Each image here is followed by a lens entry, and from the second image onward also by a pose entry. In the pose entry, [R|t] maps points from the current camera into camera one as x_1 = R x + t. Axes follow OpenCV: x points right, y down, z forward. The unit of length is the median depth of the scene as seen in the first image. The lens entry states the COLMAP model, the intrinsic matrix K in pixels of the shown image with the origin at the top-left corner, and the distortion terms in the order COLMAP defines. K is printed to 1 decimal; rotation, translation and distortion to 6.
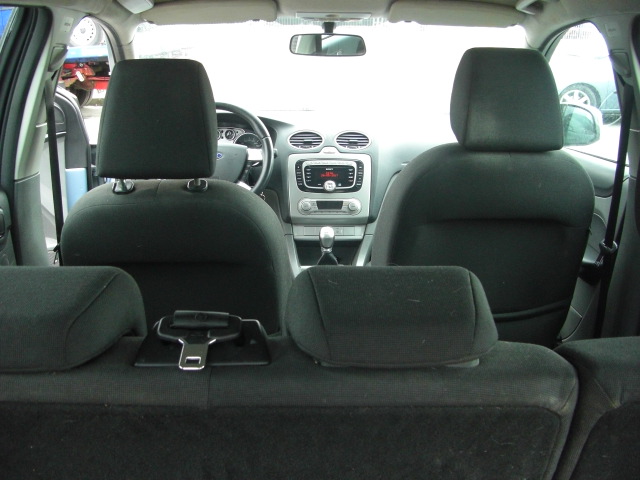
lens RADIAL K [[723.0, 0, 301.9], [0, 723.0, 272.3], [0, 0, 1]] dist [-0.200226, 0.156417]
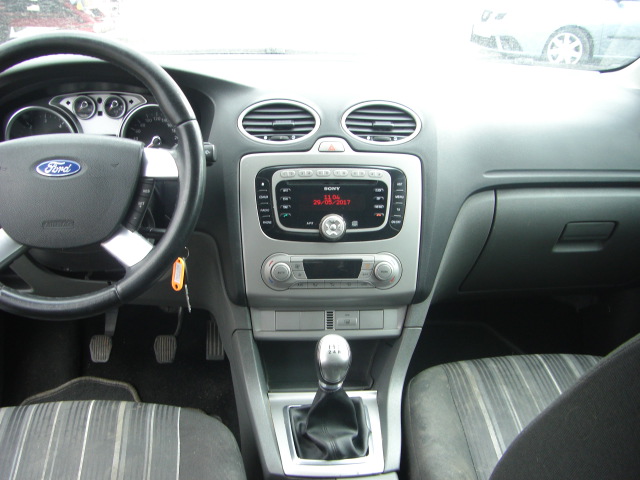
lens RADIAL K [[723.0, 0, 301.9], [0, 723.0, 272.3], [0, 0, 1]] dist [-0.200226, 0.156417]
pose [[0.997587, -0.009023, 0.068835, -0.011966], [0.003661, 0.996975, 0.077630, -0.126082], [-0.069327, -0.077191, 0.994603, 0.549553]]
